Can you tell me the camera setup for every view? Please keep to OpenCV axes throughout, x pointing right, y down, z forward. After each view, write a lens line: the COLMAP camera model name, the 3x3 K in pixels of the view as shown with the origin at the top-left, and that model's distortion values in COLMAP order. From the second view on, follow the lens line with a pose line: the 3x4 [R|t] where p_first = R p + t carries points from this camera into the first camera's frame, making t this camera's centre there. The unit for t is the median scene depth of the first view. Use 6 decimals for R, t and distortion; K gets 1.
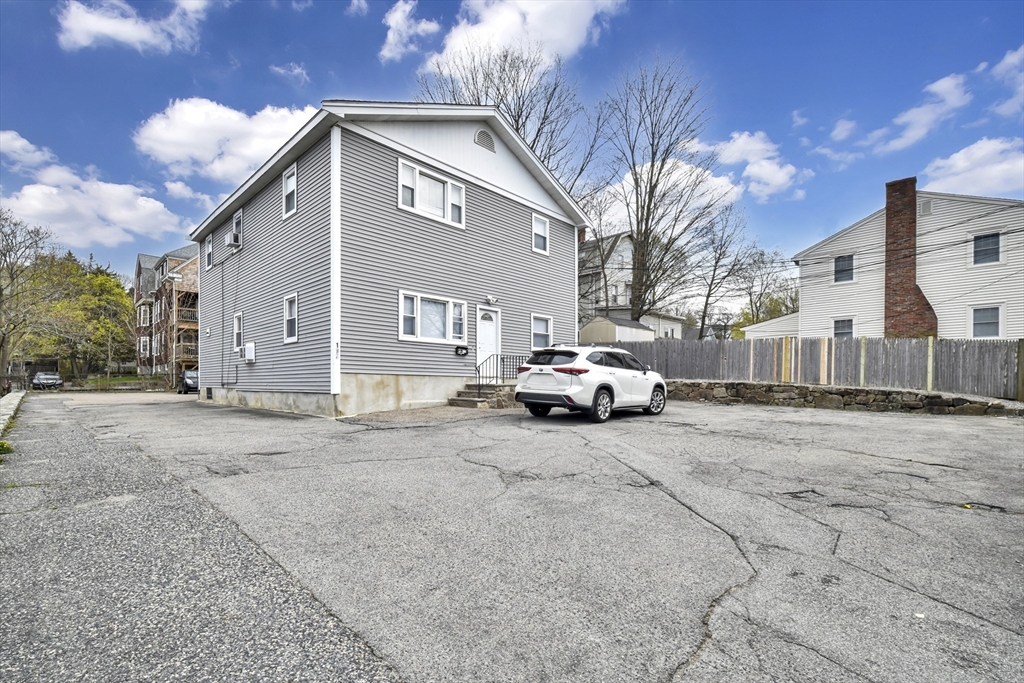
lens RADIAL K [[447.1, 0, 512.3], [0, 447.1, 371.4], [0, 0, 1]] dist [-0.002103, -0.000115]
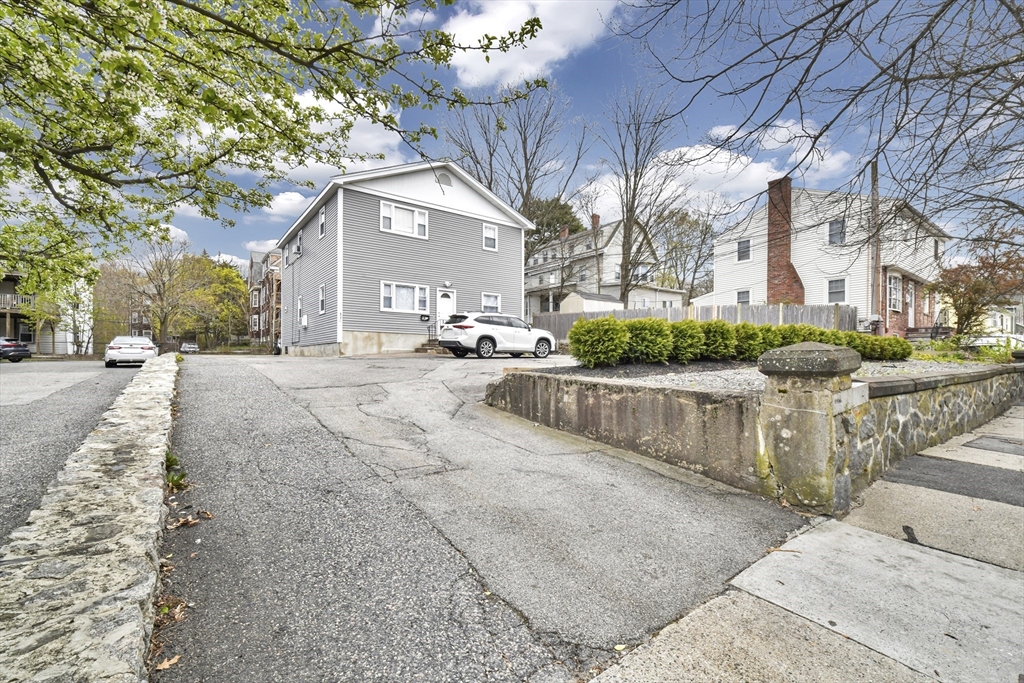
lens RADIAL K [[440.9, 0, 512.0], [0, 440.9, 341.5], [0, 0, 1]] dist [-0.000004, 0.000267]
pose [[0.985384, -0.004076, -0.170299, 0.443395], [0.002067, 0.999926, -0.011974, 0.055026], [0.170335, 0.011447, 0.985320, -0.454815]]
